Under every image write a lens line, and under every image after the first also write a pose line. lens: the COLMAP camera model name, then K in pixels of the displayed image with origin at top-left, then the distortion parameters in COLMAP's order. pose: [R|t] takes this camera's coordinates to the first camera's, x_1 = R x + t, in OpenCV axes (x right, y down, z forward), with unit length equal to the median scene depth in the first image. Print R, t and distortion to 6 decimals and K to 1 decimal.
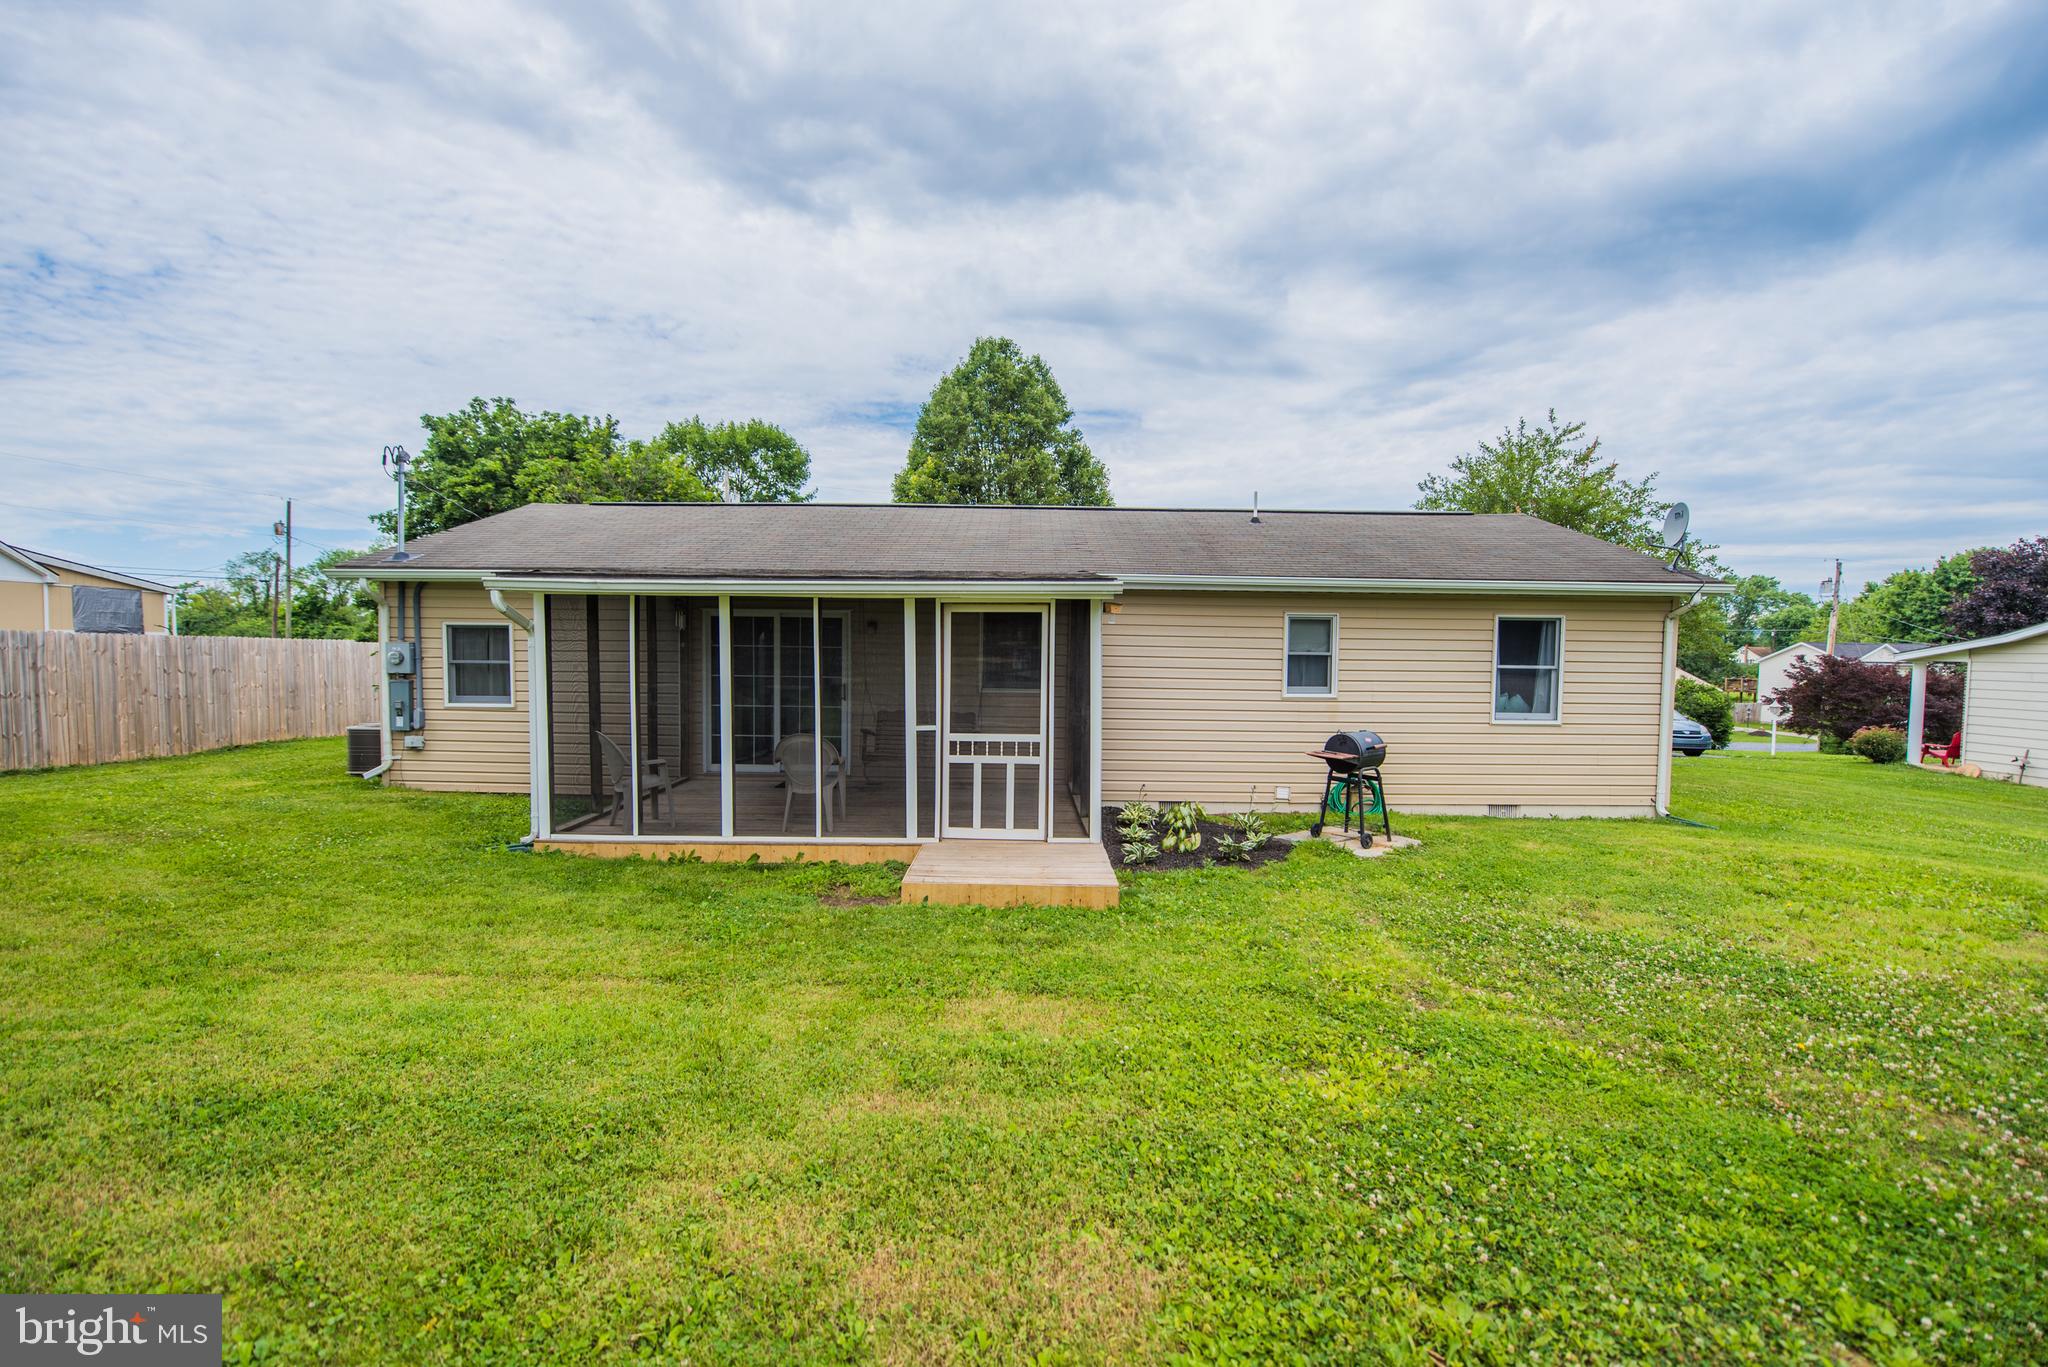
lens RADIAL K [[813.2, 0, 1019.5], [0, 813.2, 683.5], [0, 0, 1]] dist [-0.017578, -0.001830]
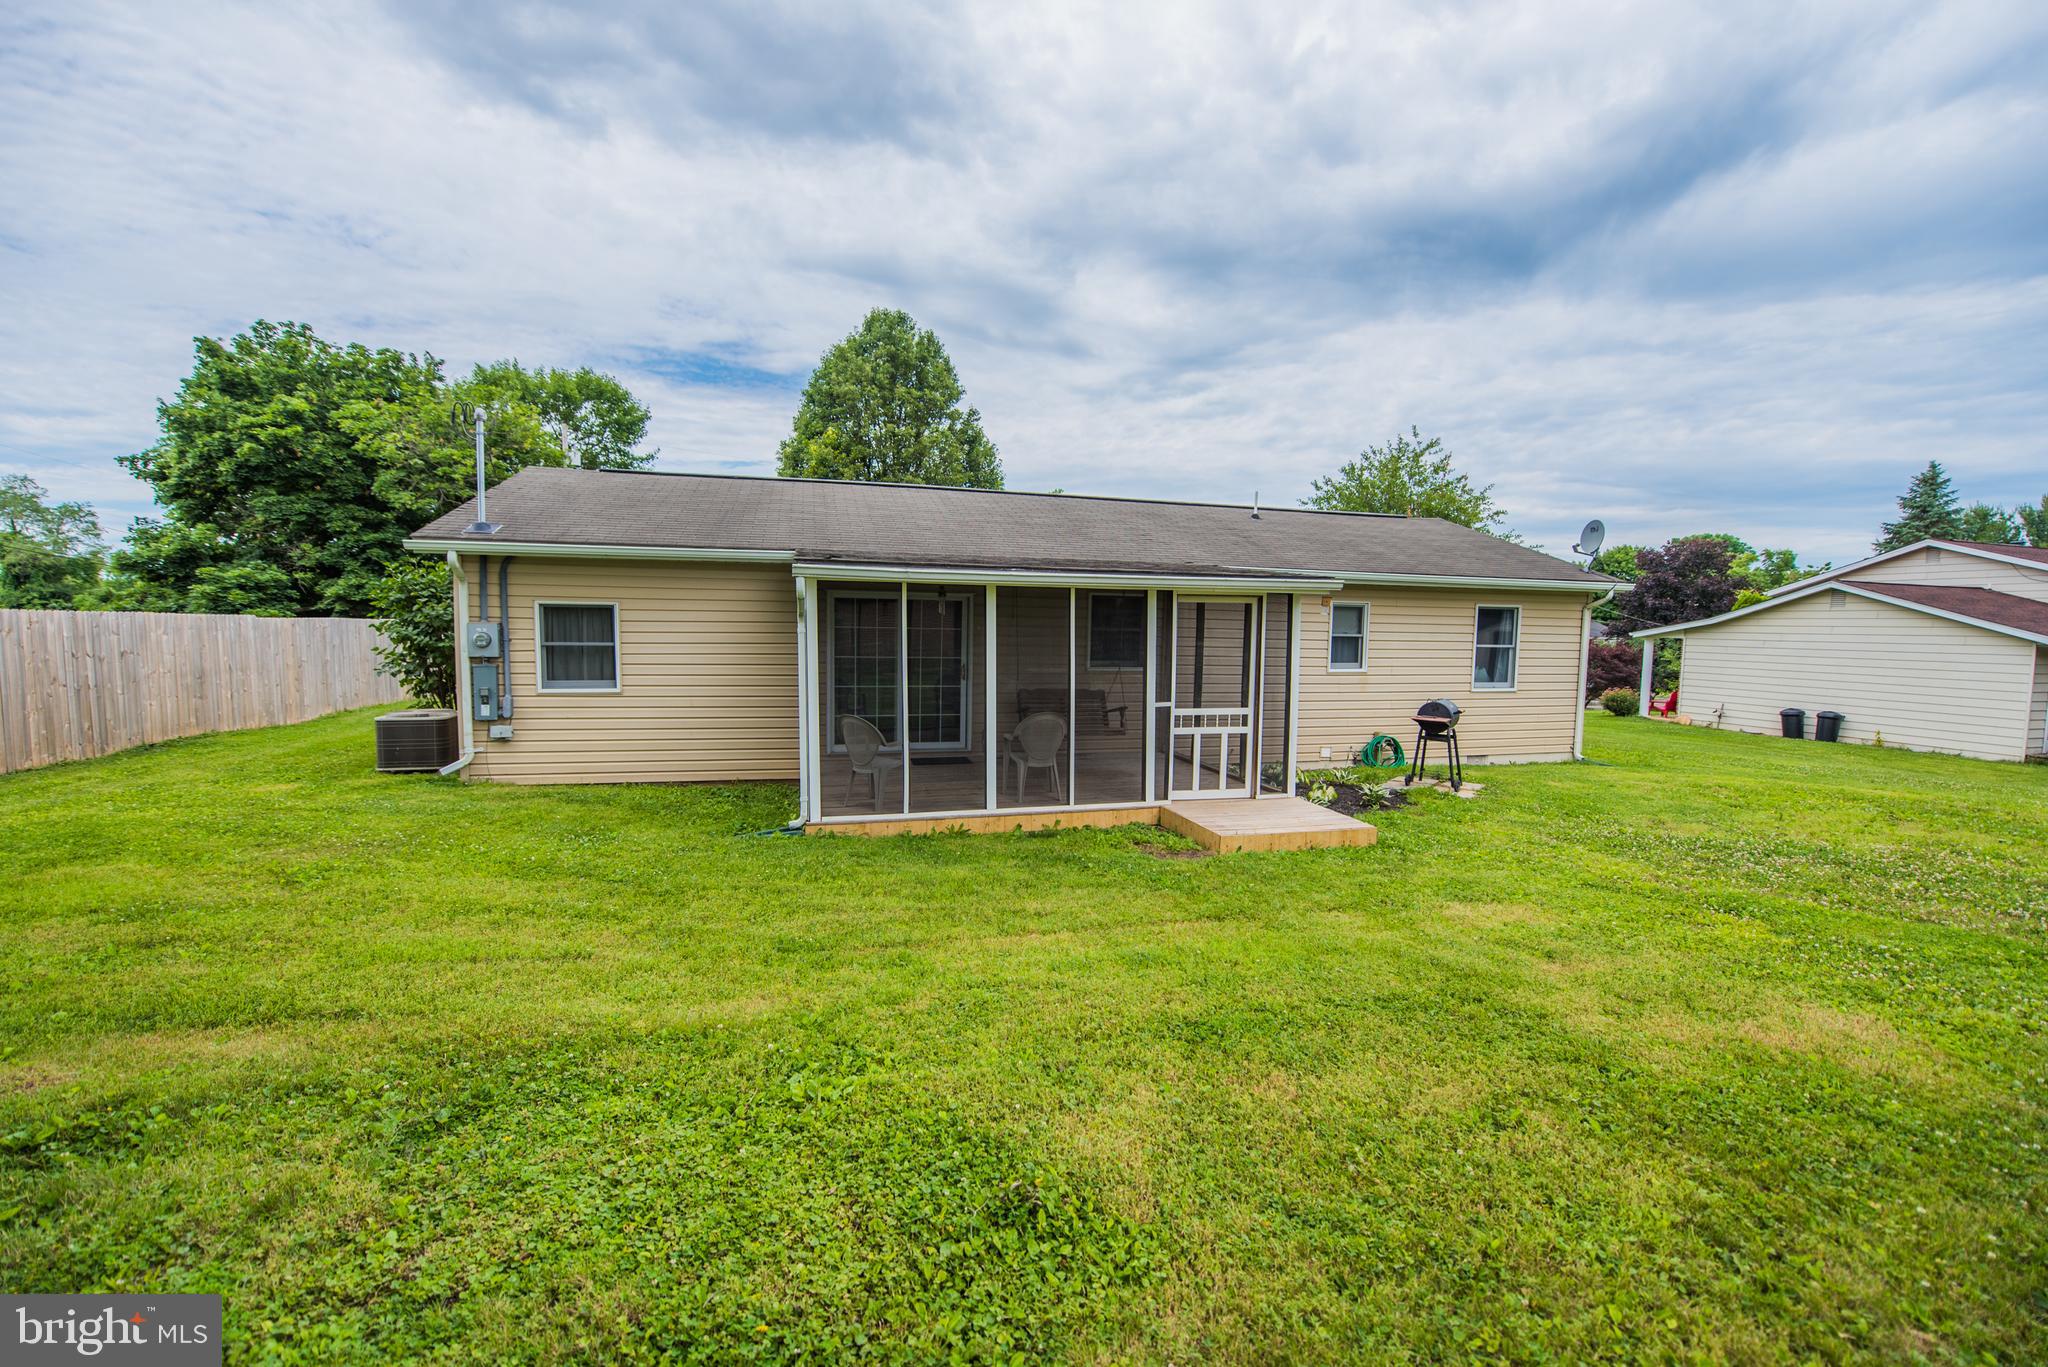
lens RADIAL K [[813.2, 0, 1019.5], [0, 813.2, 683.5], [0, 0, 1]] dist [-0.017578, -0.001830]
pose [[0.966771, -0.015071, 0.255201, -0.361866], [0.006059, 0.999331, 0.036062, -0.010342], [-0.255574, -0.033317, 0.966215, -0.029169]]
